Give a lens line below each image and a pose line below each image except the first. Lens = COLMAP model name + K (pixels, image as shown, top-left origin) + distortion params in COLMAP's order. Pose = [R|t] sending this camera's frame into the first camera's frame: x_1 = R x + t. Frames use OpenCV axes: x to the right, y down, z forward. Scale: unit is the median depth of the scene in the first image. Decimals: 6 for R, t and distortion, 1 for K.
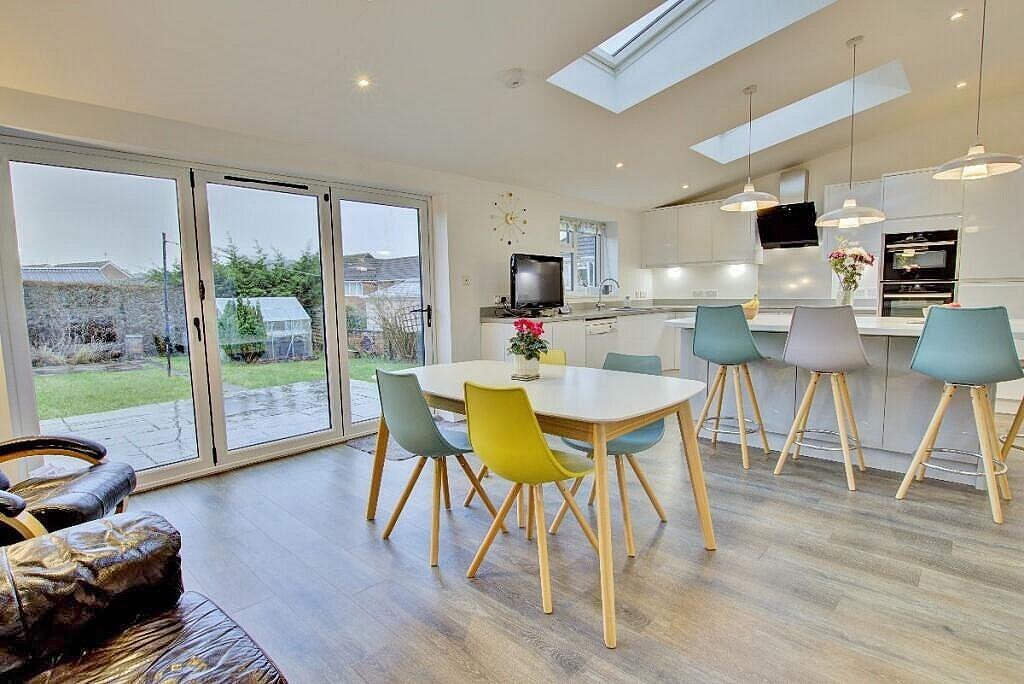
lens RADIAL K [[524.8, 0, 518.3], [0, 524.8, 348.8], [0, 0, 1]] dist [-0.001986, 0.000033]
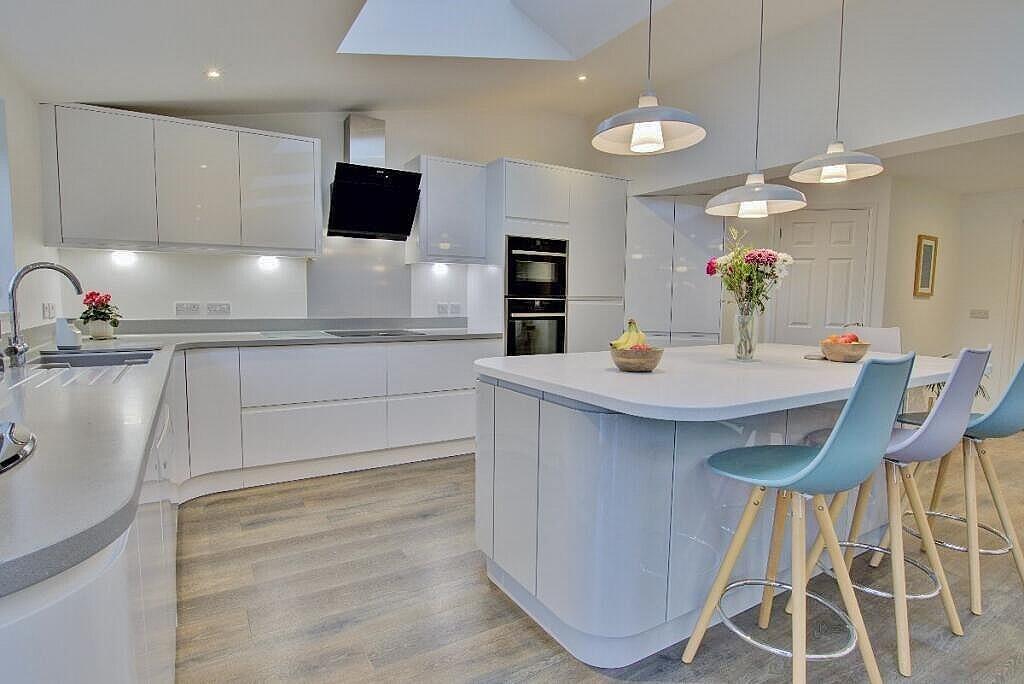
lens RADIAL K [[537.7, 0, 506.7], [0, 537.7, 341.7], [0, 0, 1]] dist [-0.018781, 0.000401]
pose [[0.302316, -0.055723, 0.951578, -0.065305], [0.085426, 0.995857, 0.031176, -0.087875], [-0.949372, 0.071865, 0.305824, 0.772489]]
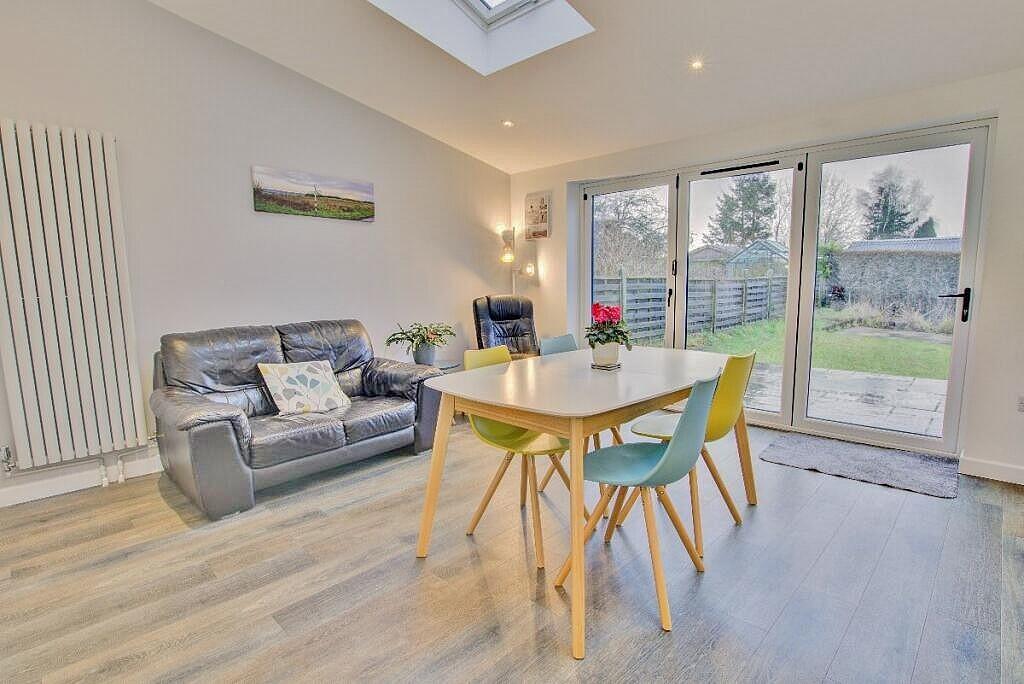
lens RADIAL K [[499.8, 0, 512.0], [0, 499.8, 342.0], [0, 0, 1]] dist [-0.001687, -0.000075]
pose [[-0.046910, 0.149686, -0.987620, 0.447439], [-0.082563, 0.984745, 0.153171, -0.060277], [0.995481, 0.088726, -0.033836, 0.425113]]
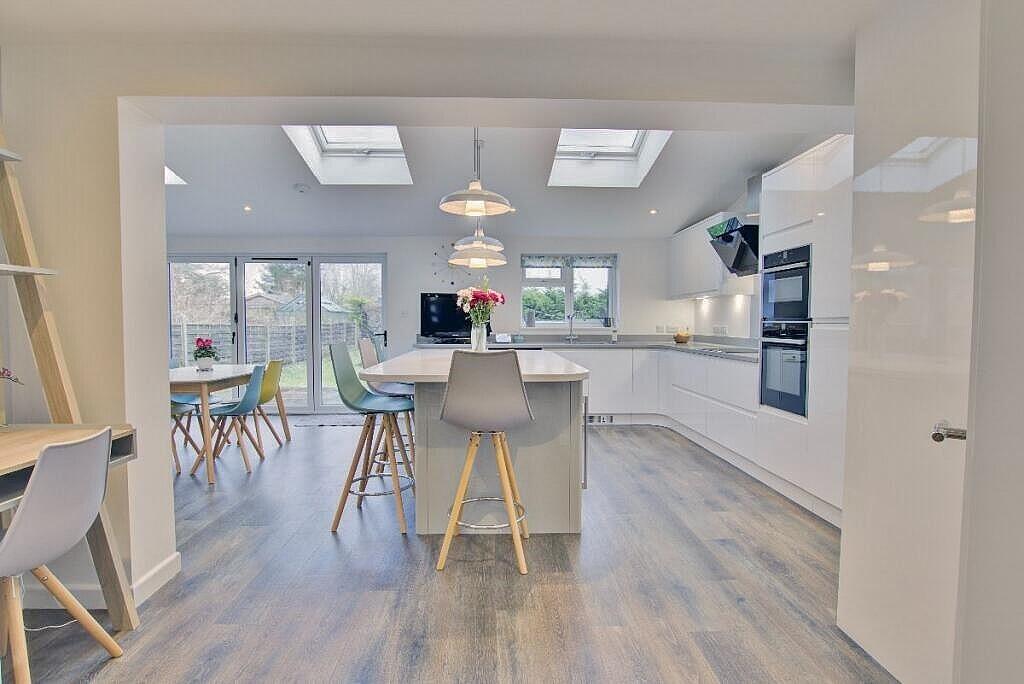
lens RADIAL K [[533.6, 0, 507.3], [0, 533.6, 355.4], [0, 0, 1]] dist [-0.000202, 0.000194]
pose [[0.685788, 0.066147, -0.724789, 1.003638], [-0.093123, 0.995651, 0.002755, -0.048757], [0.721819, 0.065605, 0.688966, 0.241602]]
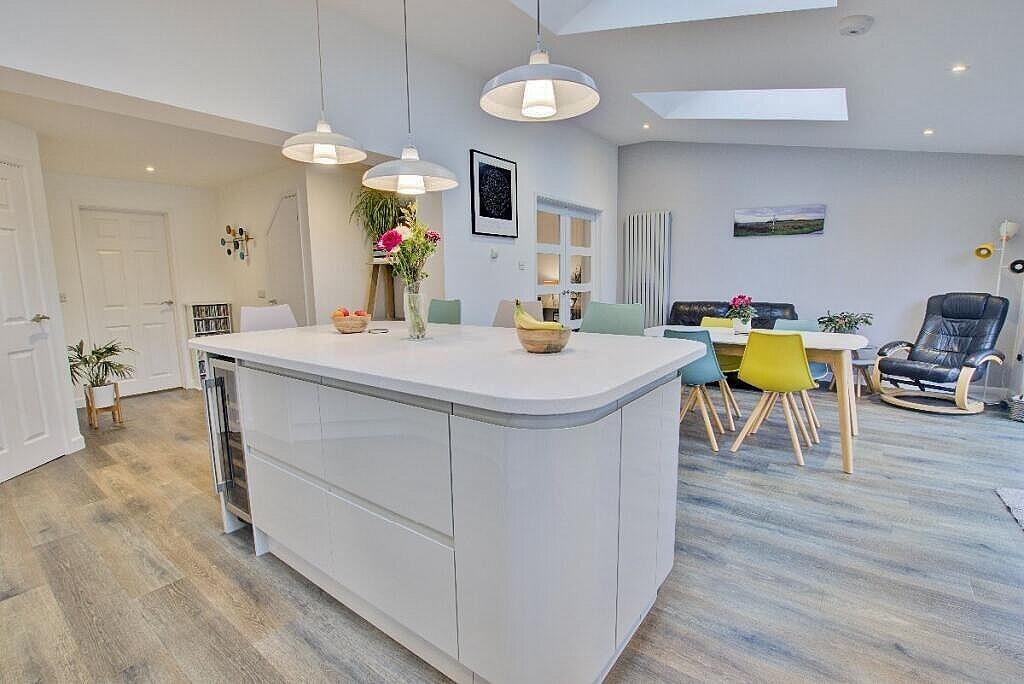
lens RADIAL K [[474.3, 0, 489.6], [0, 474.3, 324.1], [0, 0, 1]] dist [-0.002165, -0.000171]
pose [[-0.998777, 0.038977, -0.030403, 0.396461], [0.032066, 0.978941, 0.201610, -0.141190], [0.037620, 0.200388, -0.978994, 1.135580]]
